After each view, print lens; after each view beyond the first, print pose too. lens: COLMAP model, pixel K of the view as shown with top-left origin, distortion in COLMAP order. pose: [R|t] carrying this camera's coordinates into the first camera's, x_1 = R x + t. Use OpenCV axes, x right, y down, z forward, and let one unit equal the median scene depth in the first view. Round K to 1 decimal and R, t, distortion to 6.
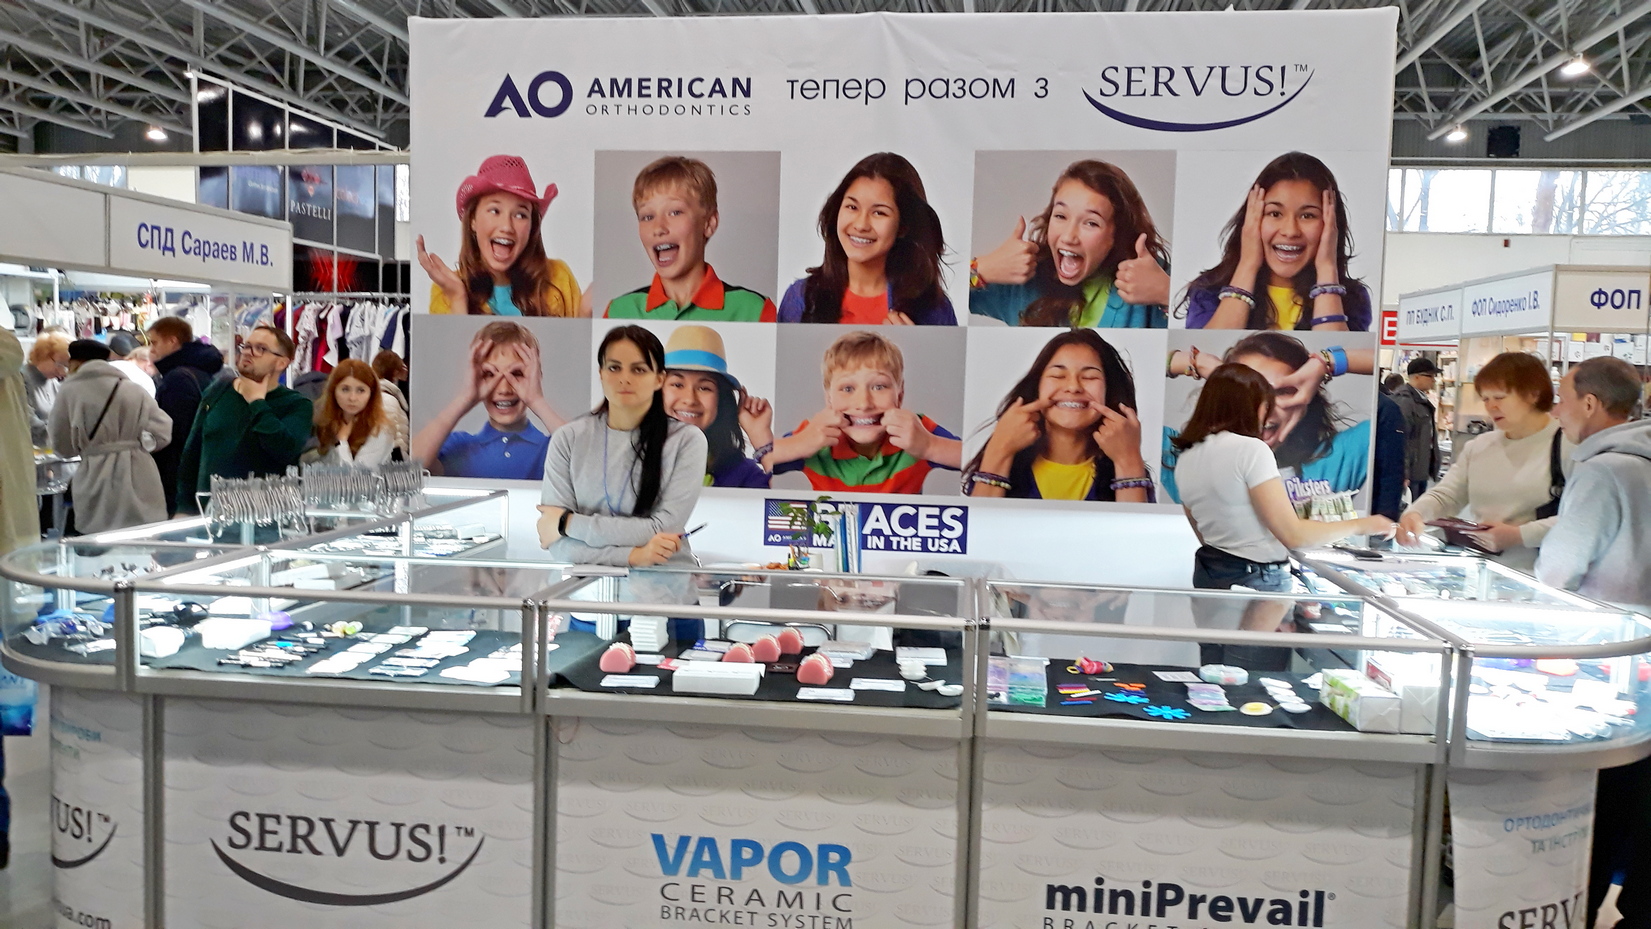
lens RADIAL K [[1380.2, 0, 825.4], [0, 1380.2, 467.5], [0, 0, 1]] dist [-0.015205, 0.005467]
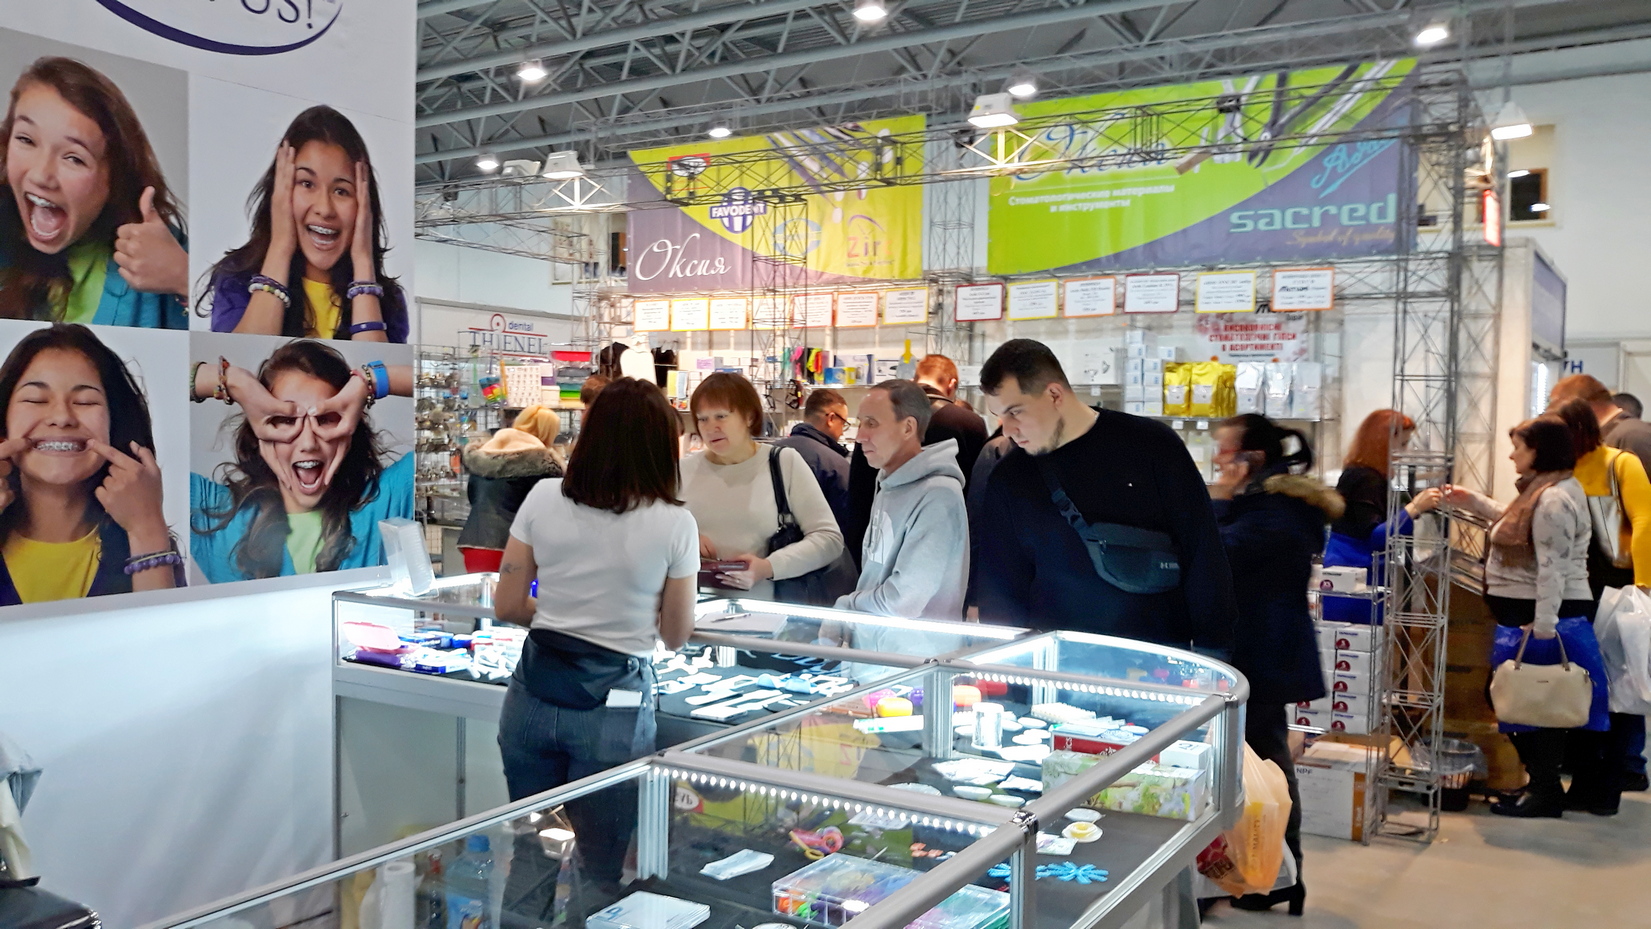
lens RADIAL K [[1380.2, 0, 822.7], [0, 1380.2, 464.0], [0, 0, 1]] dist [-0.015205, 0.005467]
pose [[0.412901, -0.045795, 0.909624, -0.246031], [0.062107, 0.997826, 0.022043, -0.029964], [-0.908656, 0.047393, 0.414848, 0.434531]]
